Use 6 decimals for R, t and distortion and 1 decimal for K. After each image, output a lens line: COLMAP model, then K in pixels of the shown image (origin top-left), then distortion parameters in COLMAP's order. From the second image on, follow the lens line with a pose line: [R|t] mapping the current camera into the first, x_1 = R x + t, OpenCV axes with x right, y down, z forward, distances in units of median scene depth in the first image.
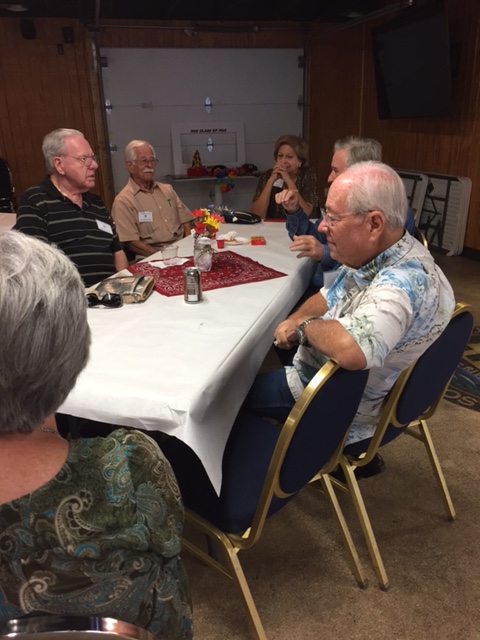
lens RADIAL K [[544.5, 0, 244.5], [0, 544.5, 321.4], [0, 0, 1]] dist [0.021488, -0.035608]
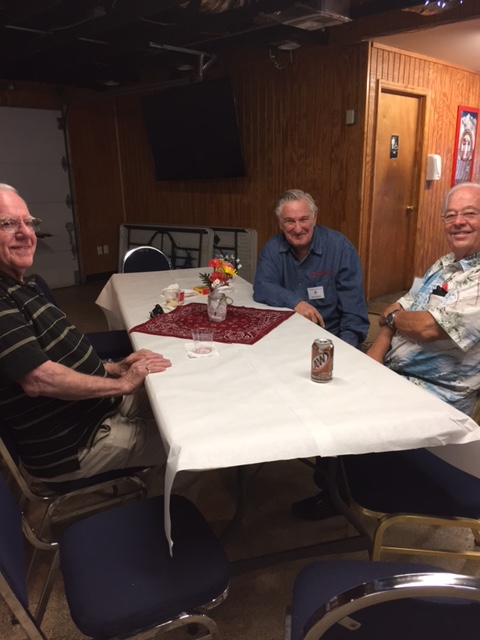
lens RADIAL K [[544.5, 0, 243.0], [0, 544.5, 320.2], [0, 0, 1]] dist [0.021488, -0.035608]
pose [[0.836578, -0.130520, 0.532074, -0.228787], [0.187642, 0.980727, -0.054452, -0.012707], [-0.514712, 0.145393, 0.844945, 0.055498]]
